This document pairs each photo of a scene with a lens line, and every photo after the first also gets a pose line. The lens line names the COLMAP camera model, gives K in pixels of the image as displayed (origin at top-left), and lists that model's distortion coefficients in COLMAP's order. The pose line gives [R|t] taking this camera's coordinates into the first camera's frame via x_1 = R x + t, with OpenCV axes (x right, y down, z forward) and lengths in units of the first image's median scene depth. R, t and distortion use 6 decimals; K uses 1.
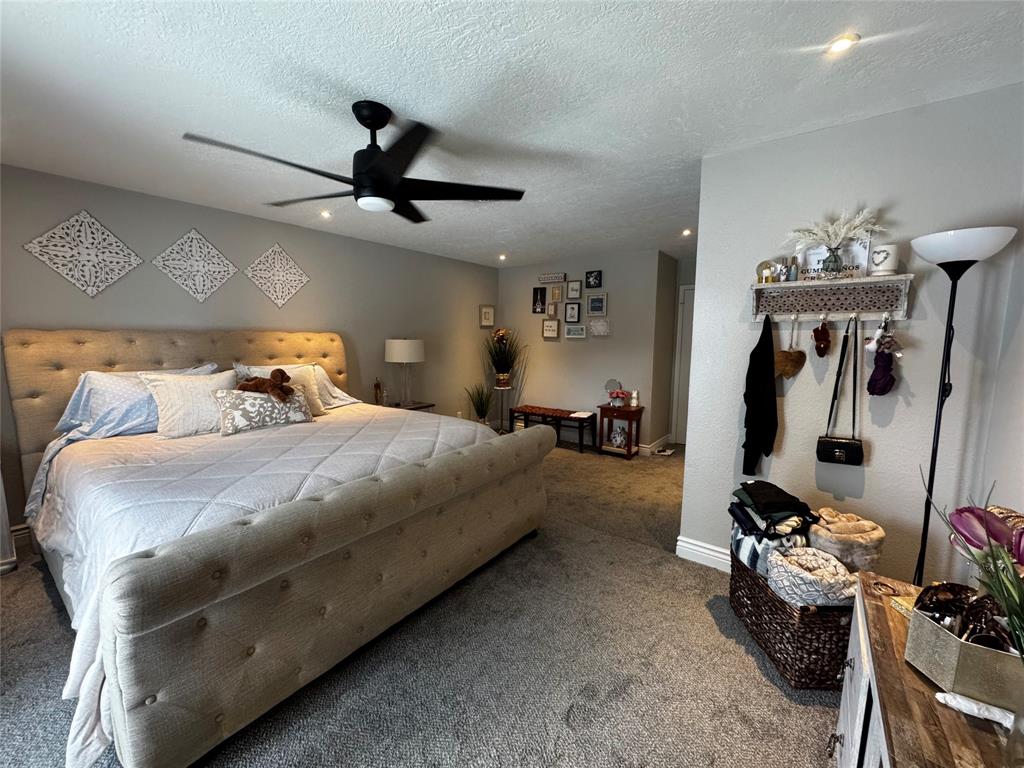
lens RADIAL K [[406.2, 0, 511.5], [0, 406.2, 378.0], [0, 0, 1]] dist [-0.003132, 0.001161]
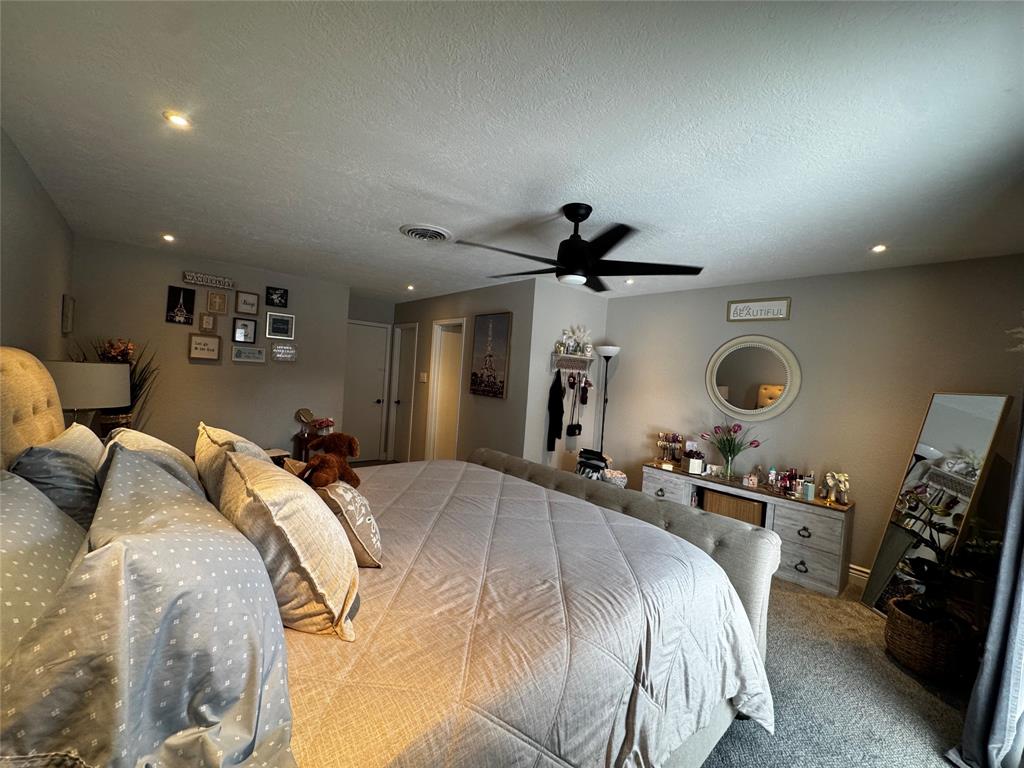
lens RADIAL K [[406.2, 0, 516.2], [0, 406.2, 384.9], [0, 0, 1]] dist [-0.003132, 0.001161]
pose [[0.201367, -0.018017, 0.979350, -0.532184], [0.038802, 0.999193, 0.010404, -0.039709], [-0.978747, 0.035906, 0.201904, 0.305362]]
